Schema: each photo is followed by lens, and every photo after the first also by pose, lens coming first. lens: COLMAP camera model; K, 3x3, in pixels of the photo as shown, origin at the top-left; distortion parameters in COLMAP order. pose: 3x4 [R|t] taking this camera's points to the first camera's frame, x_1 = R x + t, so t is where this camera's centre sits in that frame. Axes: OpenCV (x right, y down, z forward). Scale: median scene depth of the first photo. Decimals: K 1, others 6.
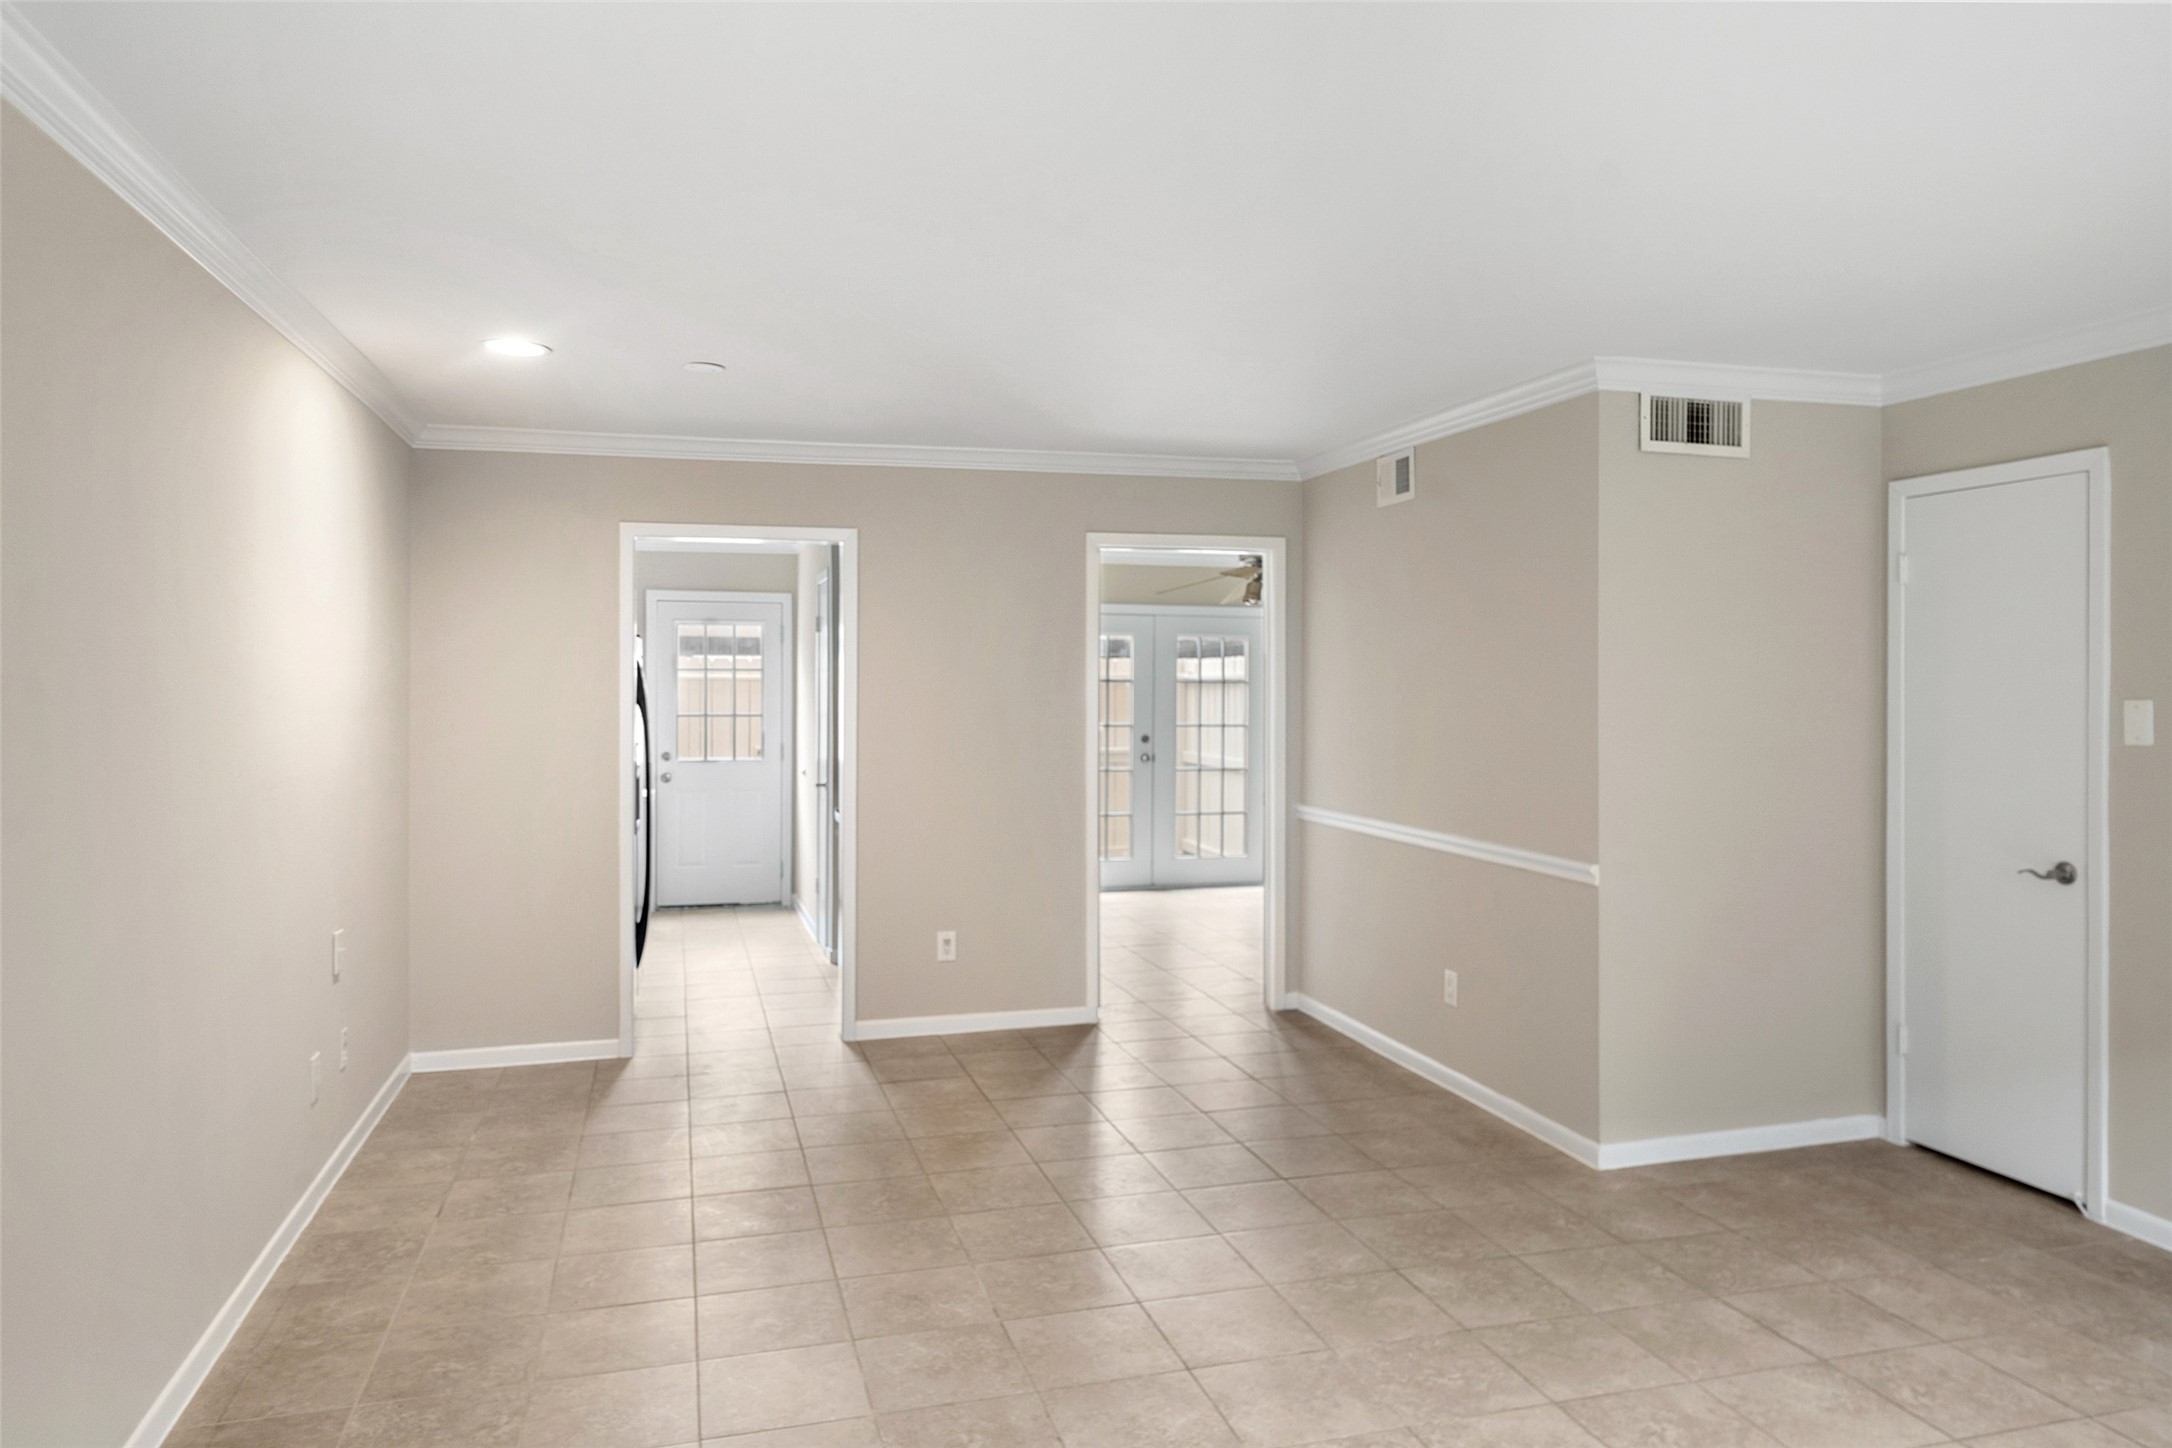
lens RADIAL K [[1415.9, 0, 1100.9], [0, 1415.9, 690.8], [0, 0, 1]] dist [0.000851, 0.000454]
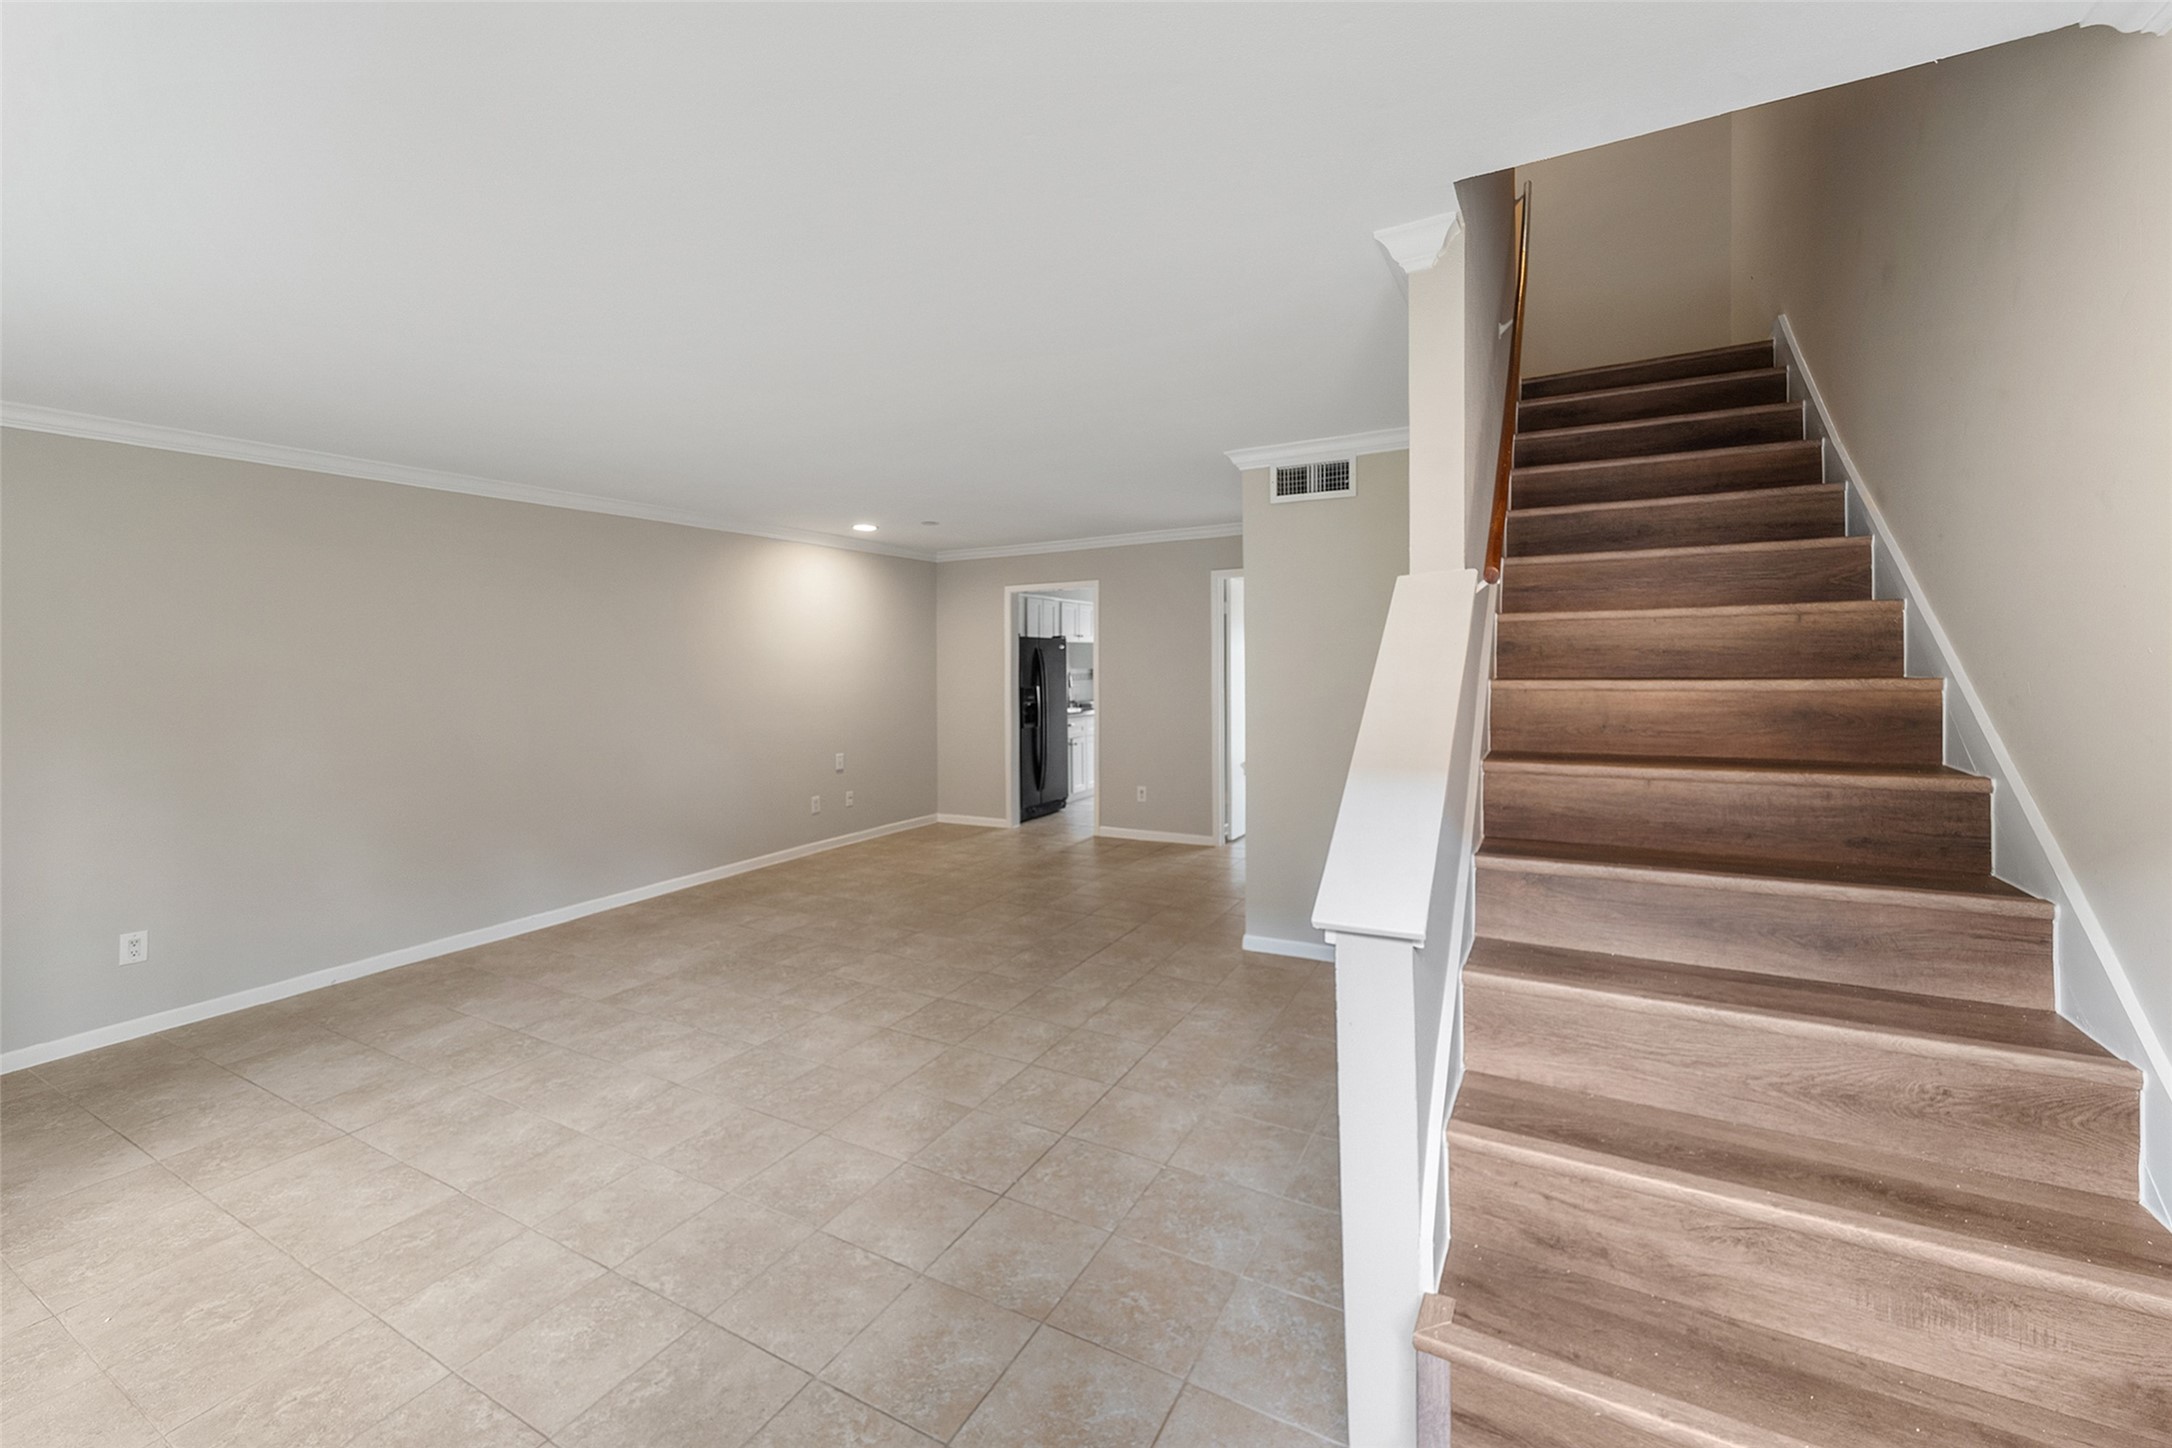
lens RADIAL K [[869.7, 0, 1103.7], [0, 869.7, 679.8], [0, 0, 1]] dist [0.000273, -0.000166]
pose [[0.715930, 0.003157, -0.698165, 0.974955], [0.011511, 0.999800, 0.016325, 0.009079], [0.698077, -0.019724, 0.715751, 0.180179]]
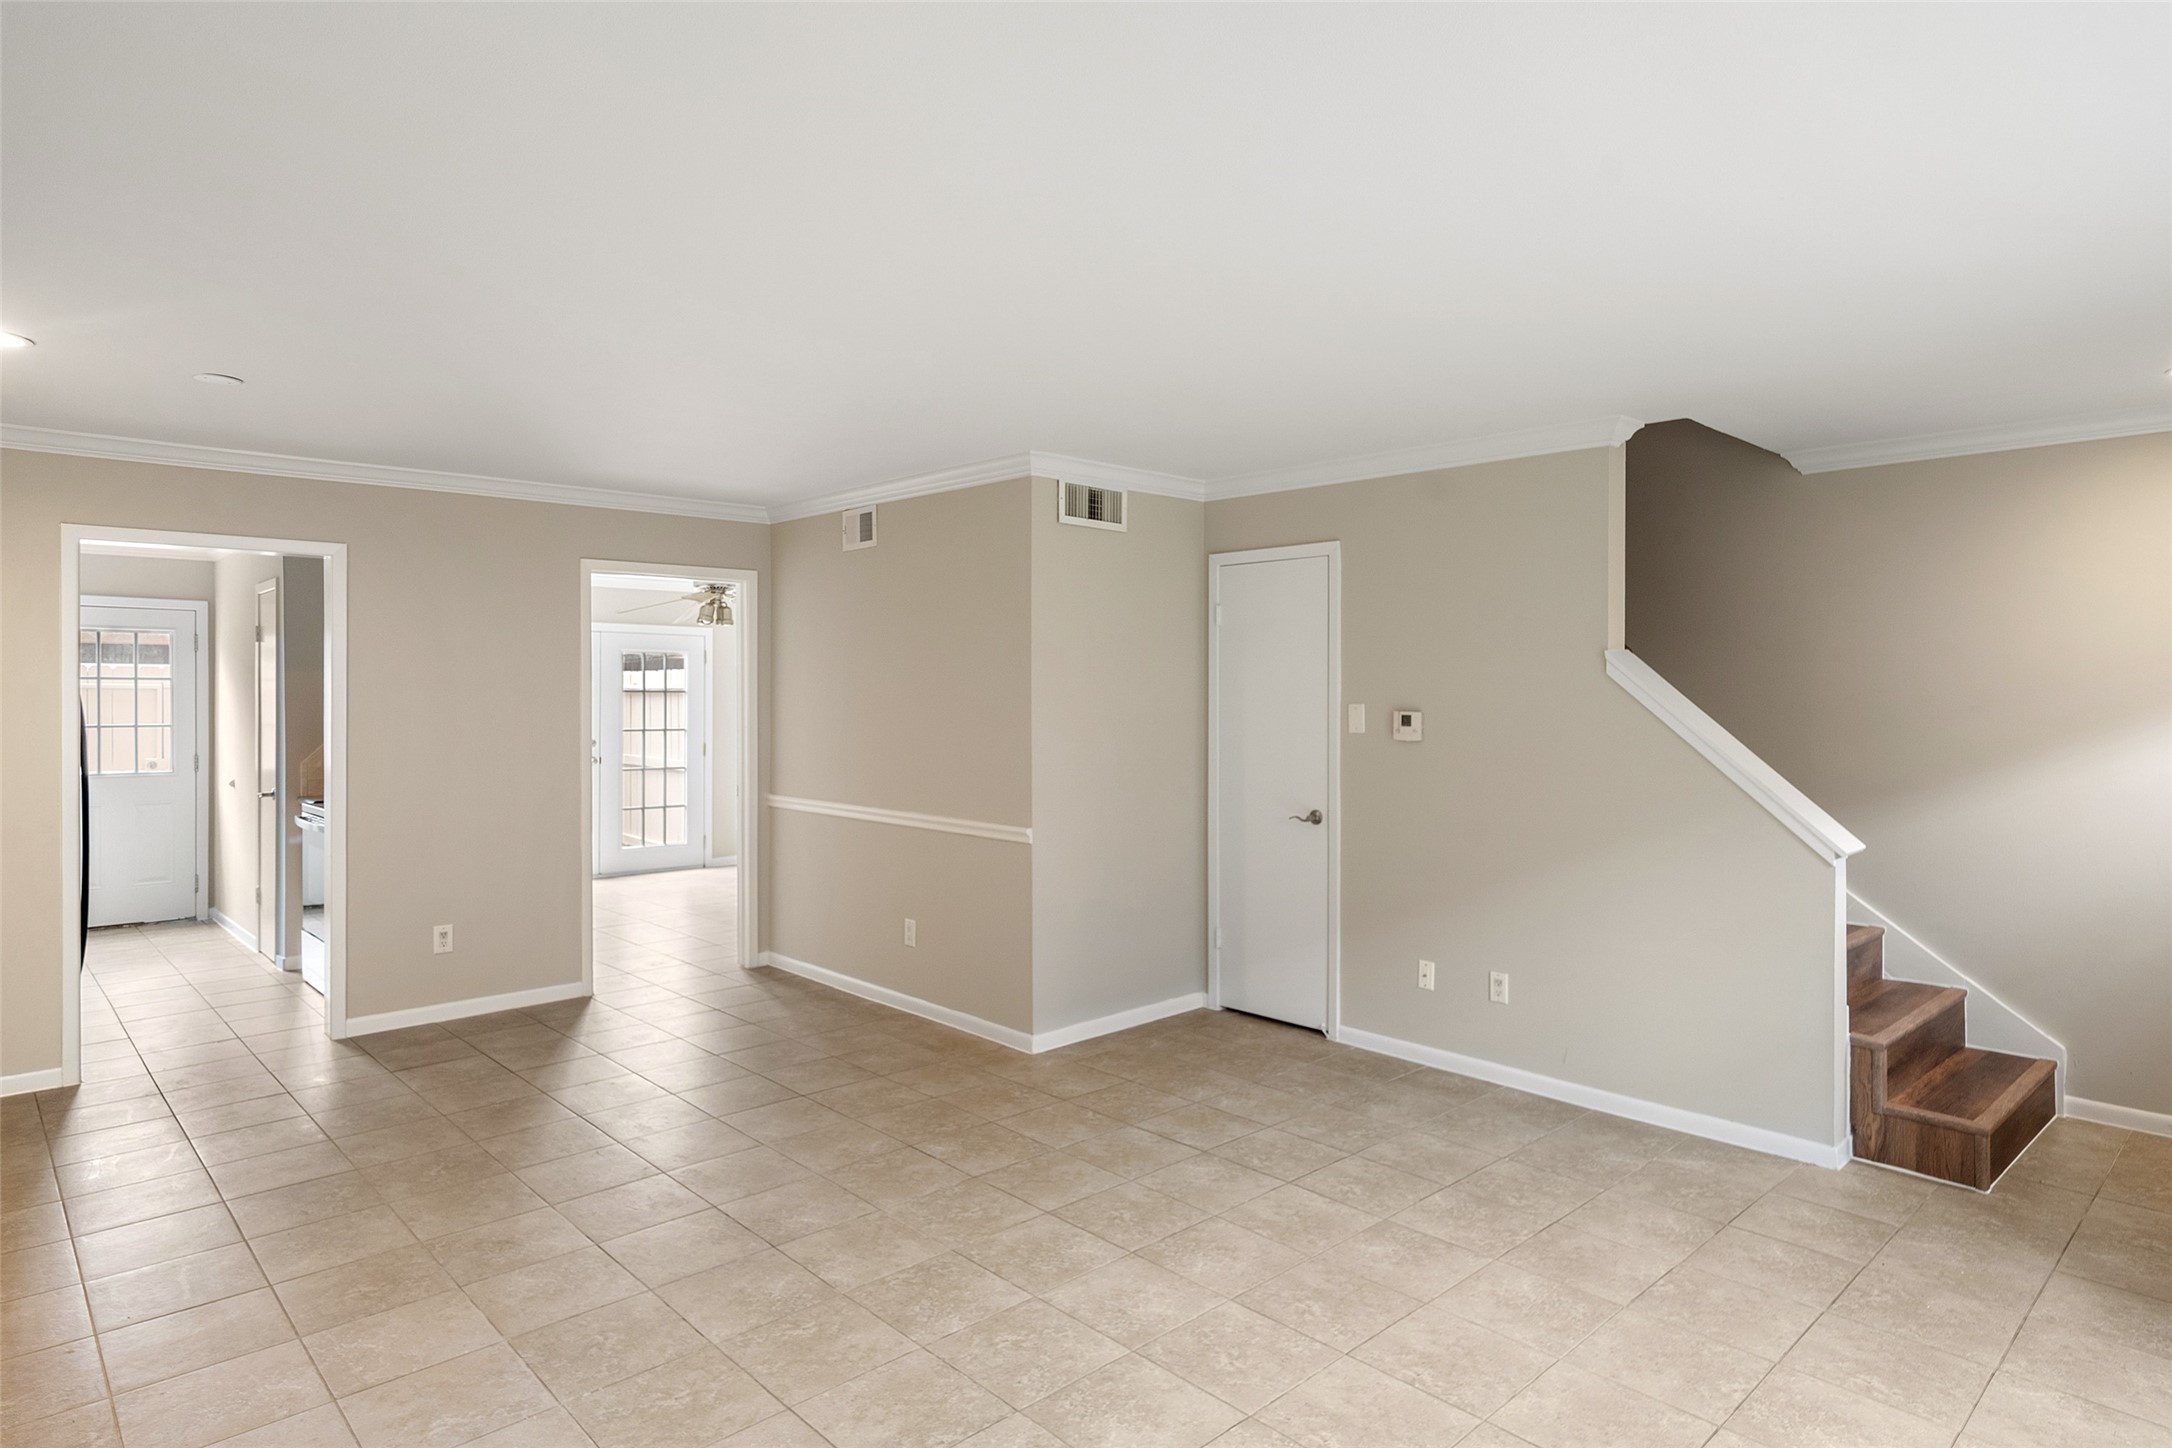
lens RADIAL K [[1204.1, 0, 1095.8], [0, 1204.1, 707.9], [0, 0, 1]] dist [-0.000854, 0.002639]
pose [[0.889392, -0.005605, 0.457110, -0.122494], [0.002144, 0.999965, 0.008089, -0.000866], [-0.457140, -0.006214, 0.889373, -0.047825]]
